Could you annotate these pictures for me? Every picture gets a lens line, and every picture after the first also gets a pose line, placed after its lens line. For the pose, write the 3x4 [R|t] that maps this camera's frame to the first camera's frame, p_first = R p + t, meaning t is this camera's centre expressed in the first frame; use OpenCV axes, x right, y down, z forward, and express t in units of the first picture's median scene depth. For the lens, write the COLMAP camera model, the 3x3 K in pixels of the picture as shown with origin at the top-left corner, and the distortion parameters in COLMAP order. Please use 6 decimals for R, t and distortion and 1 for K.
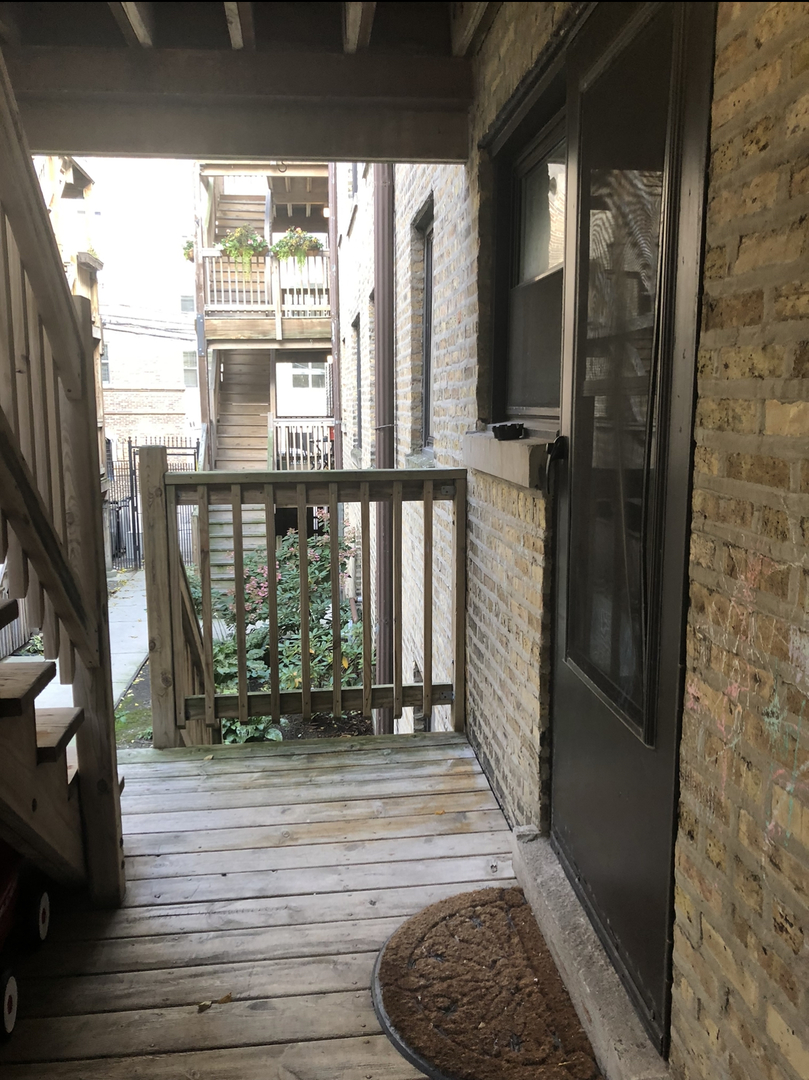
lens RADIAL K [[892.3, 0, 404.5], [0, 892.3, 540.0], [0, 0, 1]] dist [0.000633, 0.000160]
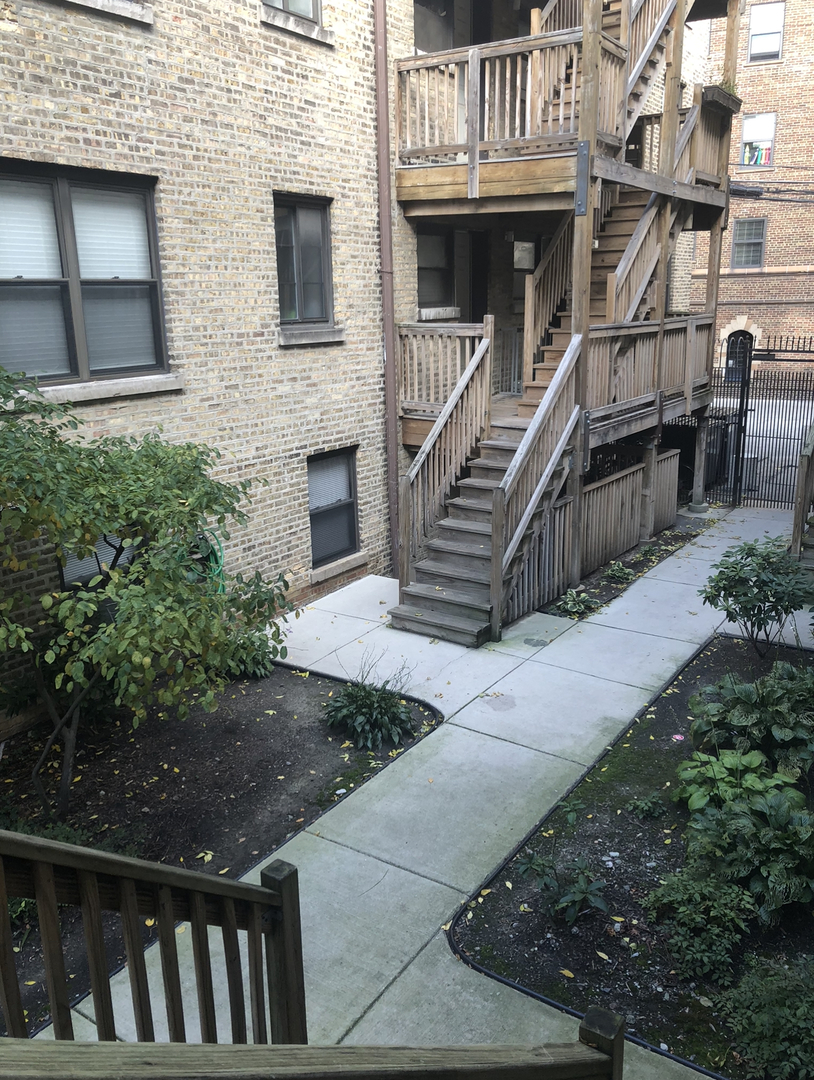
lens RADIAL K [[912.0, 0, 407.0], [0, 912.0, 540.0], [0, 0, 1]] dist [-0.006525, 0.046808]
pose [[0.768429, 0.160910, -0.619374, -0.015690], [-0.088144, 0.985260, 0.146608, -0.031858], [0.633835, -0.058064, 0.771286, 0.190792]]
